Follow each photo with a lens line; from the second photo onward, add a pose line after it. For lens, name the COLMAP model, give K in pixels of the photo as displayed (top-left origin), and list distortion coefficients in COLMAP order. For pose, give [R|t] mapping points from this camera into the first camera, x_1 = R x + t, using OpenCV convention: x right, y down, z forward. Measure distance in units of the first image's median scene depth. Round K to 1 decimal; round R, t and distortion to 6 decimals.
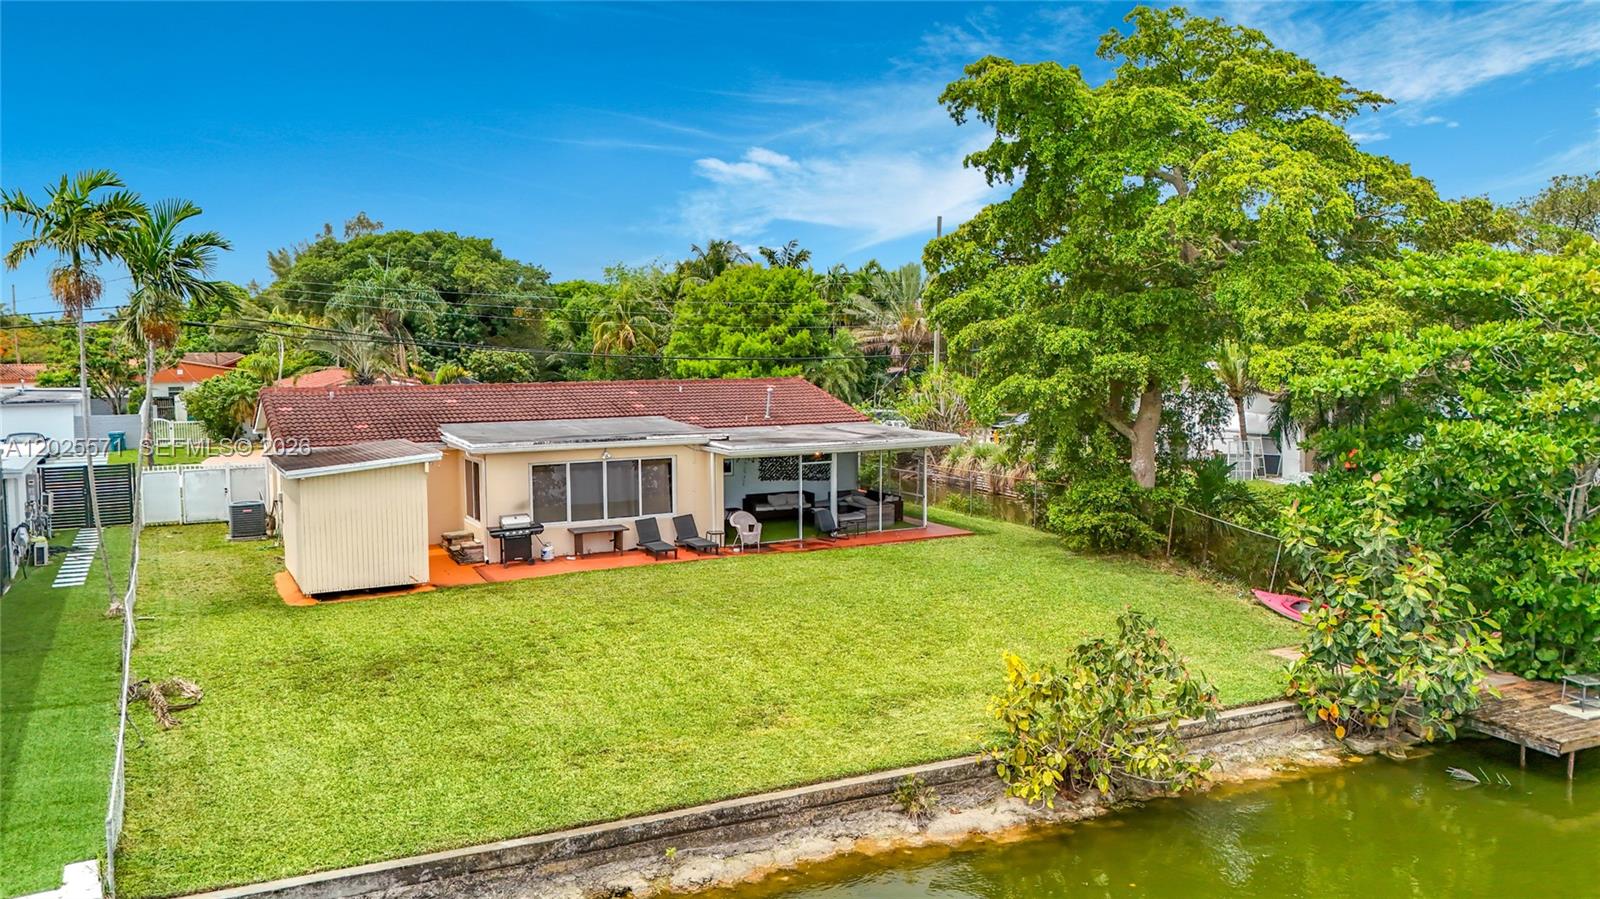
lens RADIAL K [[1202.5, 0, 804.2], [0, 1202.5, 442.0], [0, 0, 1]] dist [0.056301, -0.063425]
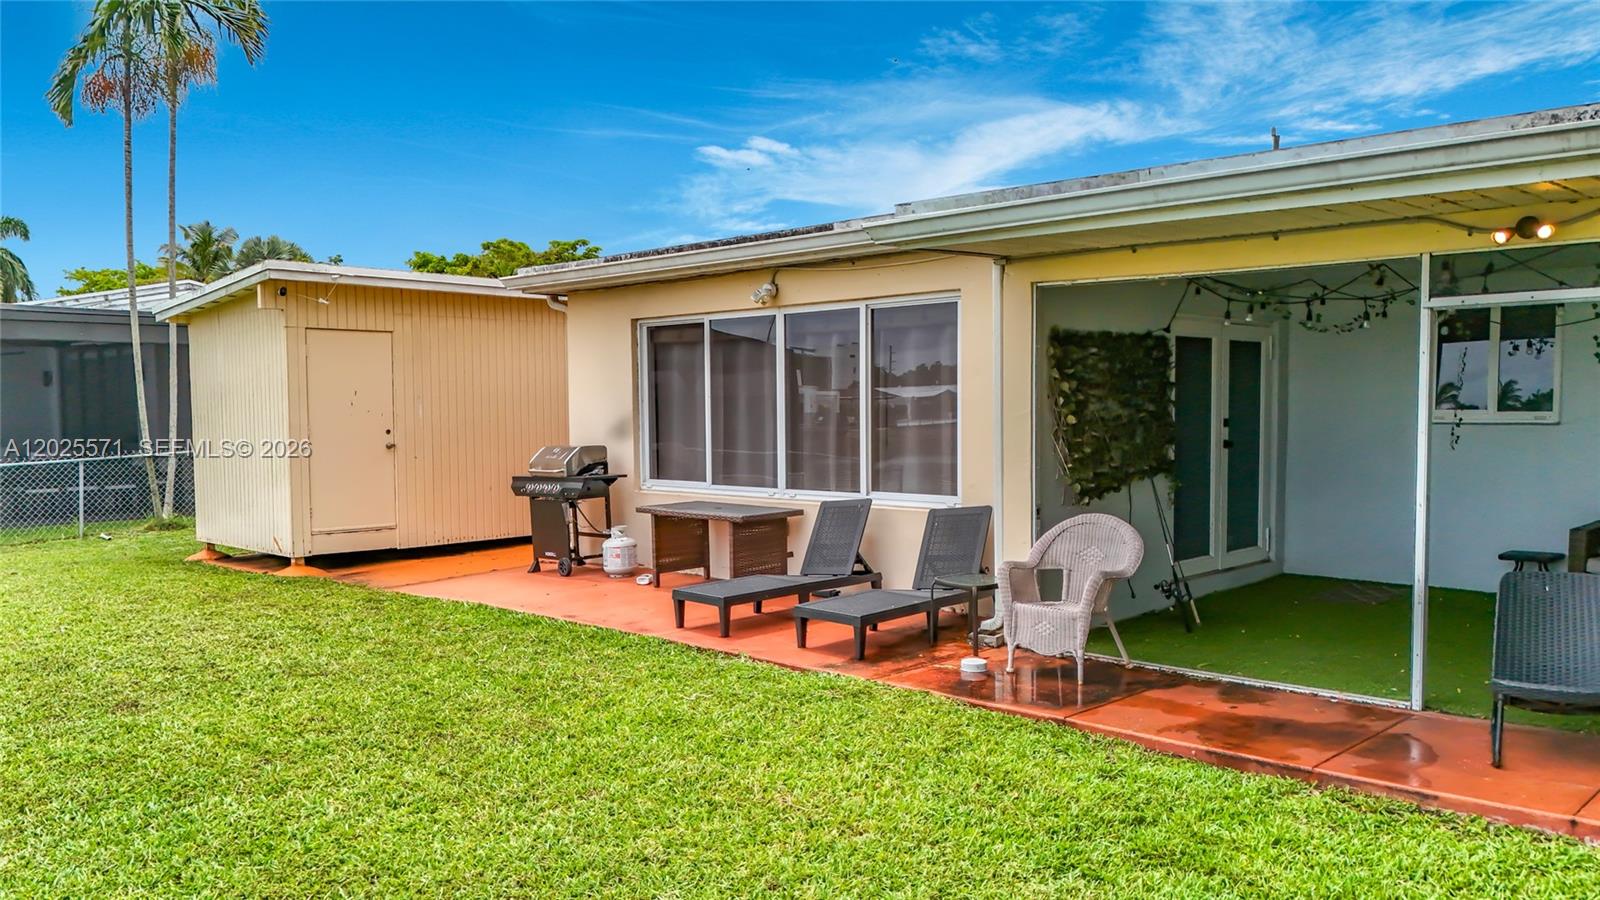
lens RADIAL K [[1202.5, 0, 804.2], [0, 1202.5, 442.5], [0, 0, 1]] dist [0.056301, -0.063425]
pose [[0.329728, 0.038239, -0.943301, 0.163729], [-0.077878, 0.996876, 0.013189, 0.051061], [0.940858, 0.069113, 0.331676, 0.971287]]
